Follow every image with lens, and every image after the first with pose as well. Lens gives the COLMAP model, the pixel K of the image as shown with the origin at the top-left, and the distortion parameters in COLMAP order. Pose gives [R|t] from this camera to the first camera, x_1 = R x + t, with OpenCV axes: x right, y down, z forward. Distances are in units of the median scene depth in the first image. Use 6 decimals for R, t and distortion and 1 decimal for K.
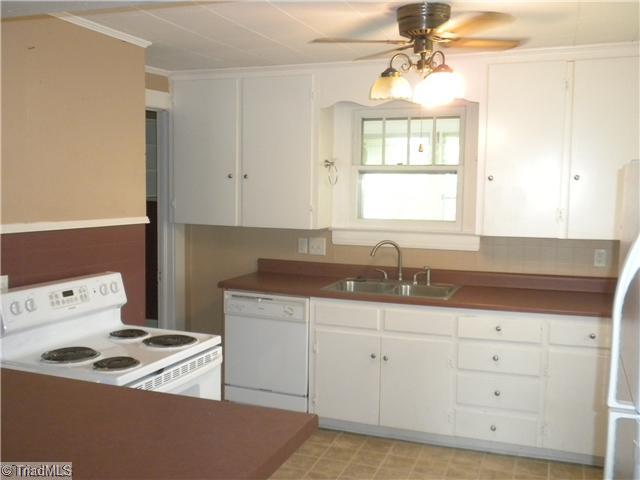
lens RADIAL K [[663.8, 0, 316.6], [0, 663.8, 252.0], [0, 0, 1]] dist [0.017104, 0.007391]
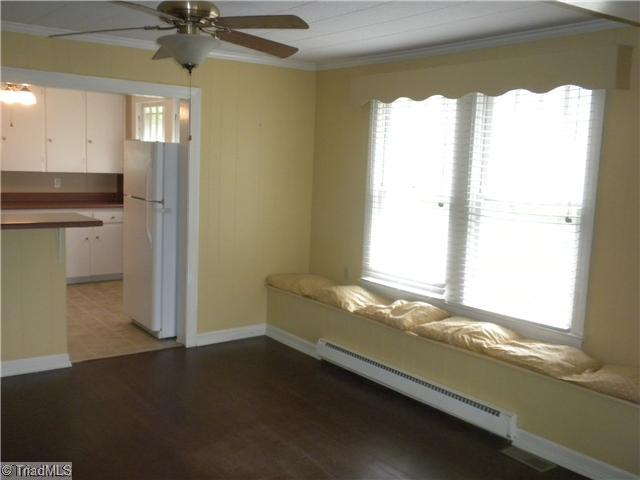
lens RADIAL K [[663.8, 0, 316.6], [0, 663.8, 252.0], [0, 0, 1]] dist [0.017104, 0.007391]
pose [[0.551847, -0.101642, 0.827728, -0.783852], [0.044096, 0.994713, 0.092748, 0.063836], [-0.832778, -0.014683, 0.553412, -0.697220]]
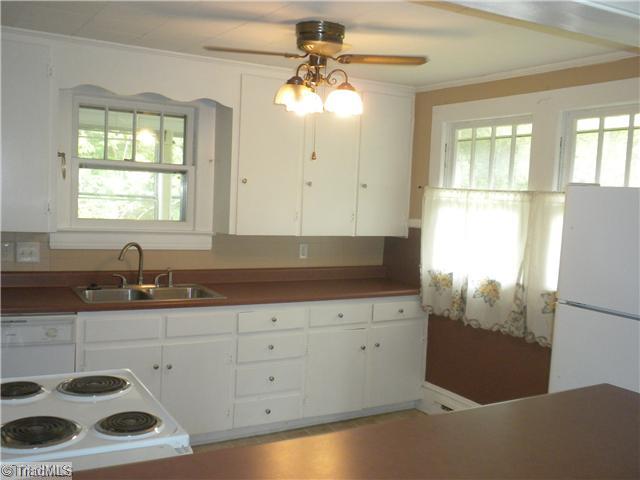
lens RADIAL K [[663.8, 0, 316.6], [0, 663.8, 252.0], [0, 0, 1]] dist [0.017104, 0.007391]
pose [[0.640246, -0.046235, 0.766777, -0.479868], [0.036506, 0.998891, 0.029750, -0.024495], [-0.767302, 0.008944, 0.641223, 0.225944]]
